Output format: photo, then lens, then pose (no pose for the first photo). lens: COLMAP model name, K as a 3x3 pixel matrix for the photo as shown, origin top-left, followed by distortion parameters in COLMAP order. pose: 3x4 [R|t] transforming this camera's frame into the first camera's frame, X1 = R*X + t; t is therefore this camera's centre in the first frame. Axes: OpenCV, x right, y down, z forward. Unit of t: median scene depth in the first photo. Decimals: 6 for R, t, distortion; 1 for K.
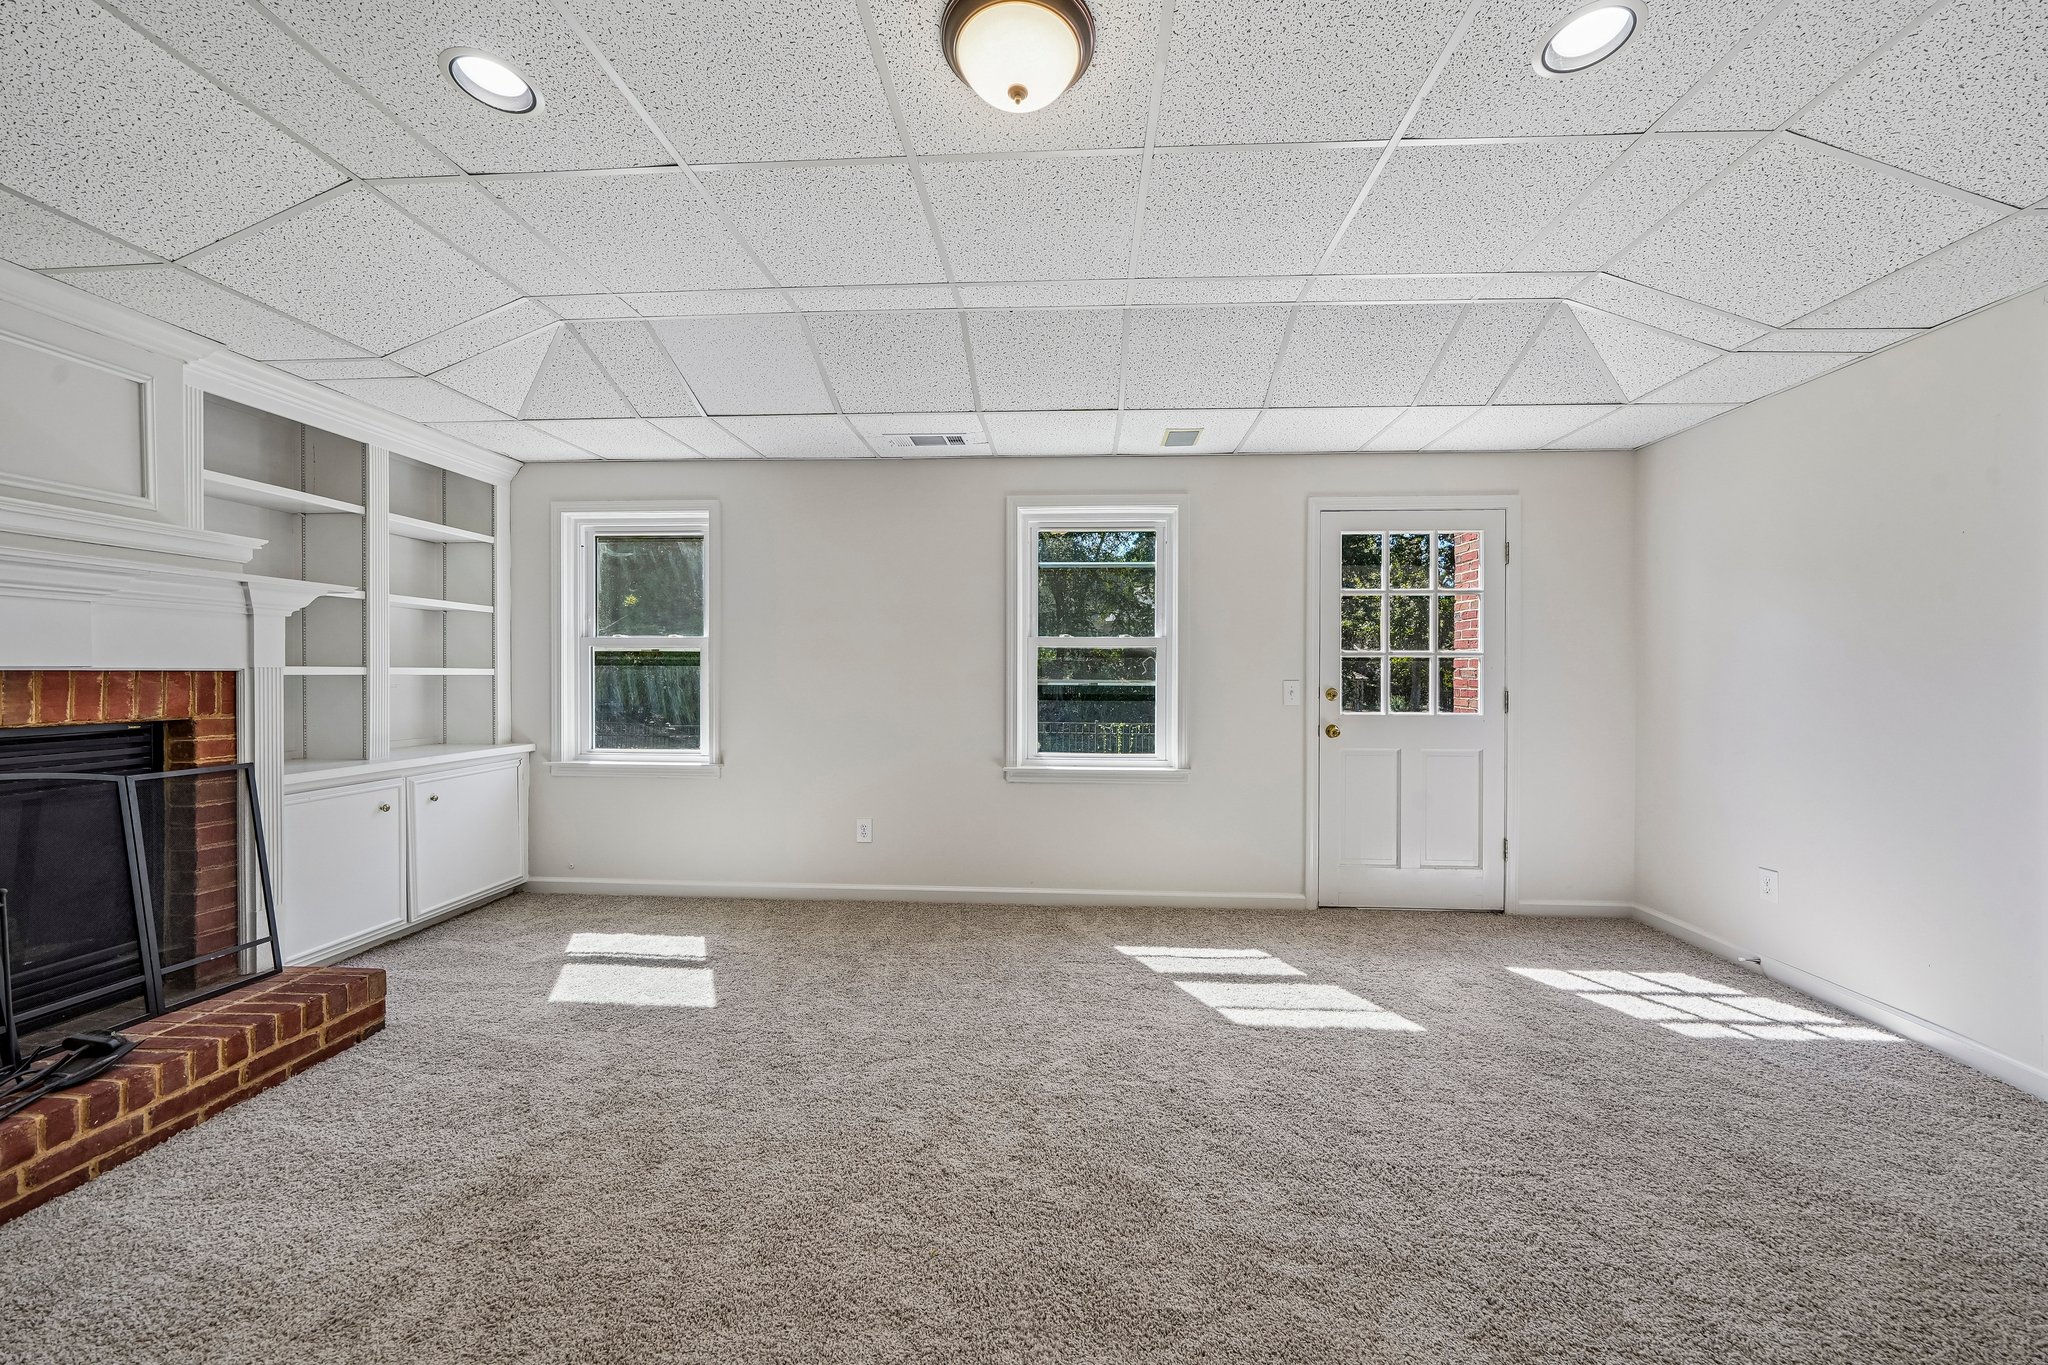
lens RADIAL K [[721.3, 0, 1028.6], [0, 721.3, 682.4], [0, 0, 1]] dist [-0.005300, -0.000312]
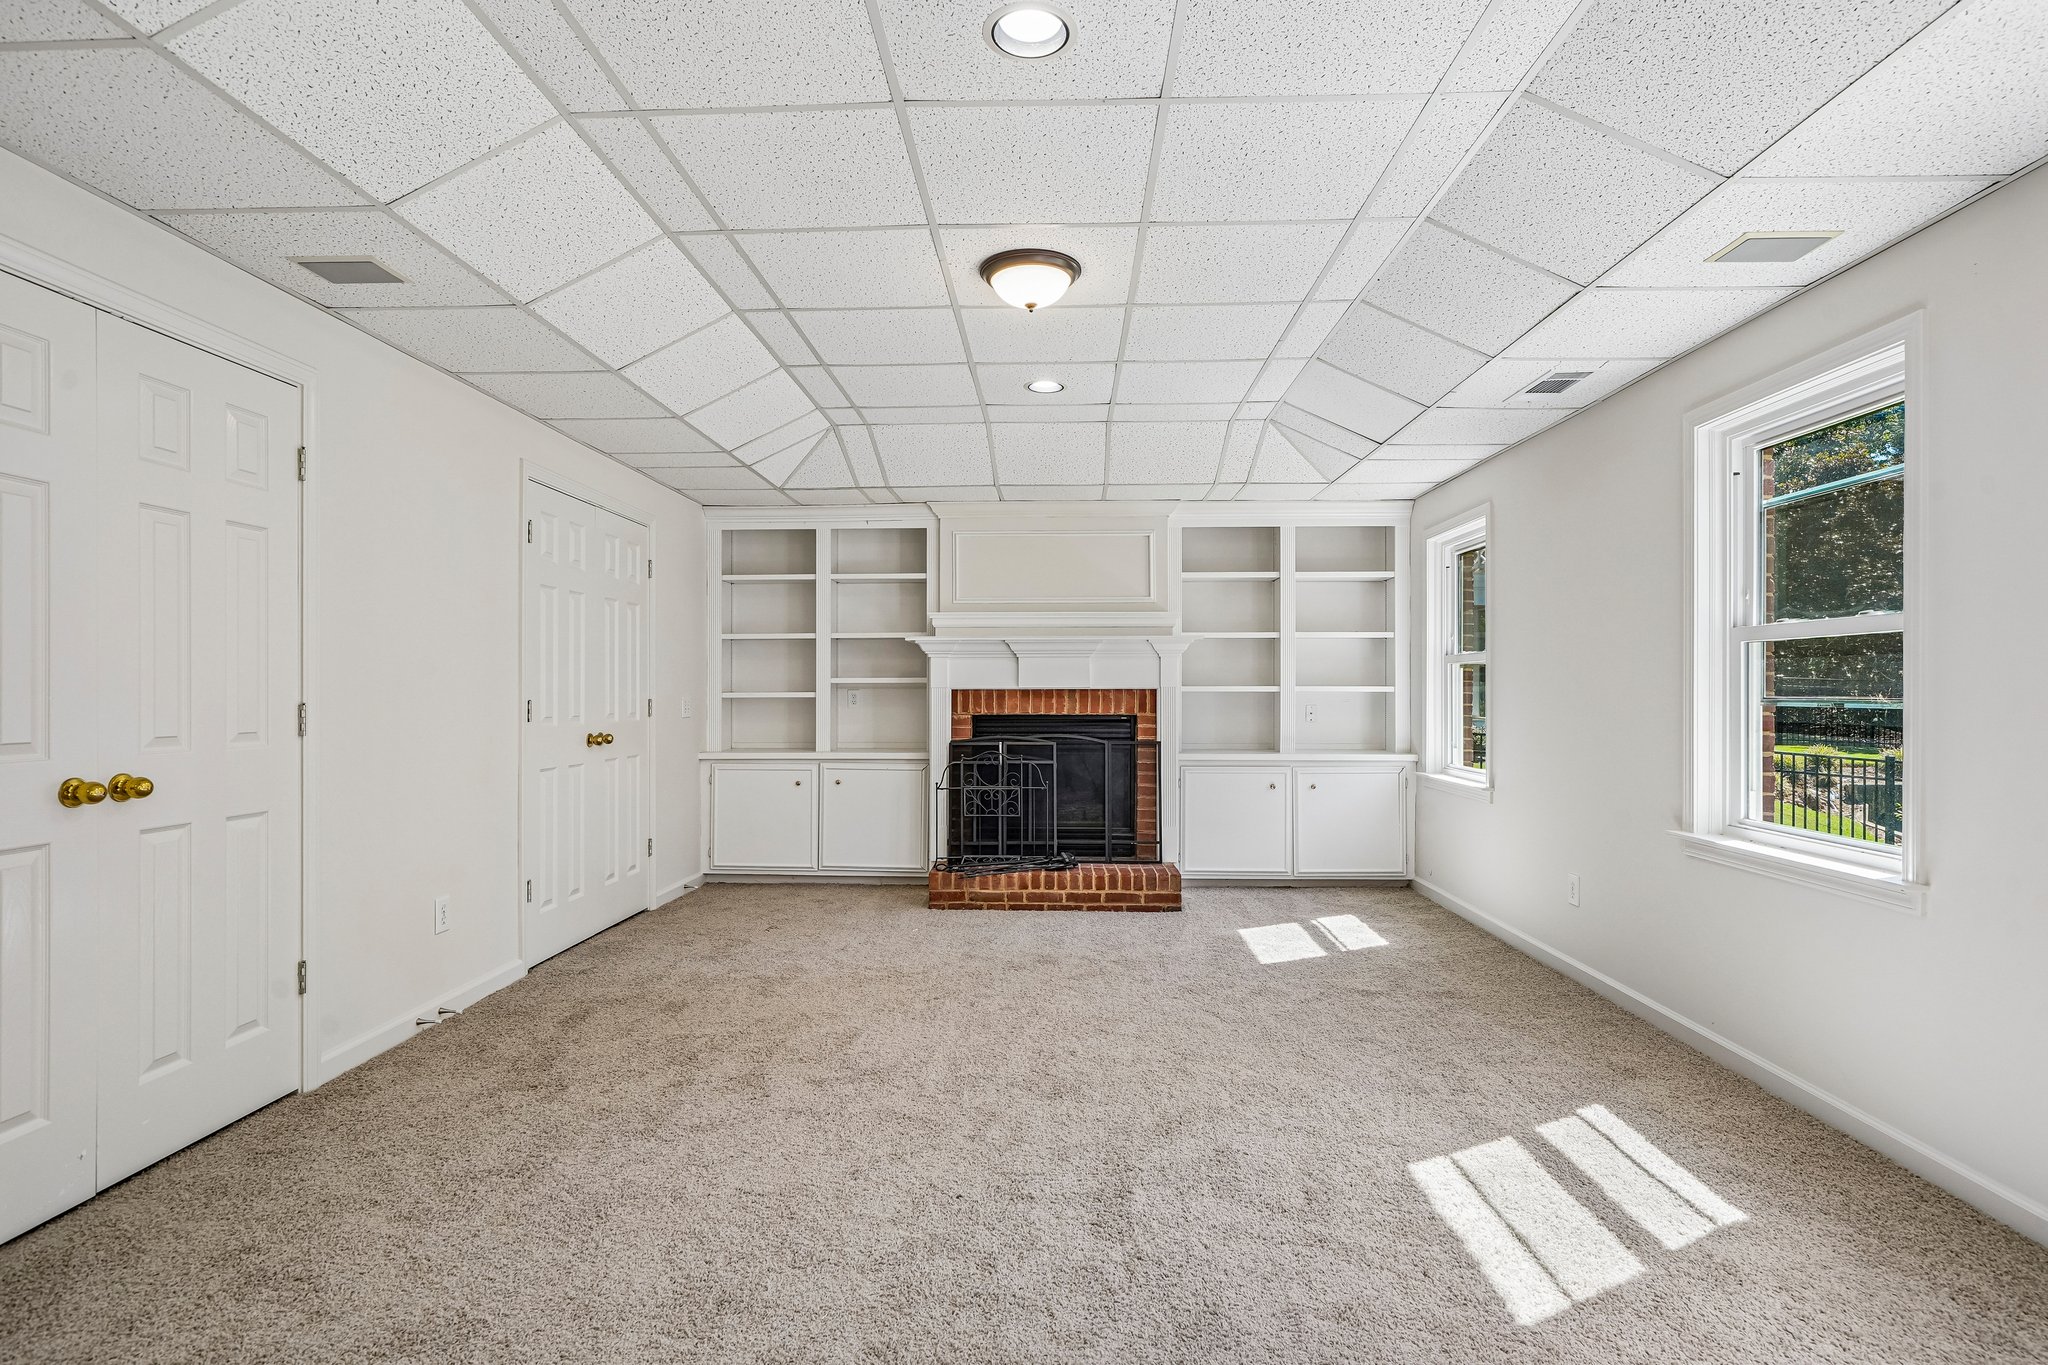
lens RADIAL K [[991.5, 0, 1028.6], [0, 991.5, 687.7], [0, 0, 1]] dist [-0.003066, -0.000891]
pose [[0.027099, -0.006713, -0.999610, 1.360724], [-0.008996, 0.999935, -0.006959, 0.000280], [0.999592, 0.009181, 0.027037, 0.617957]]
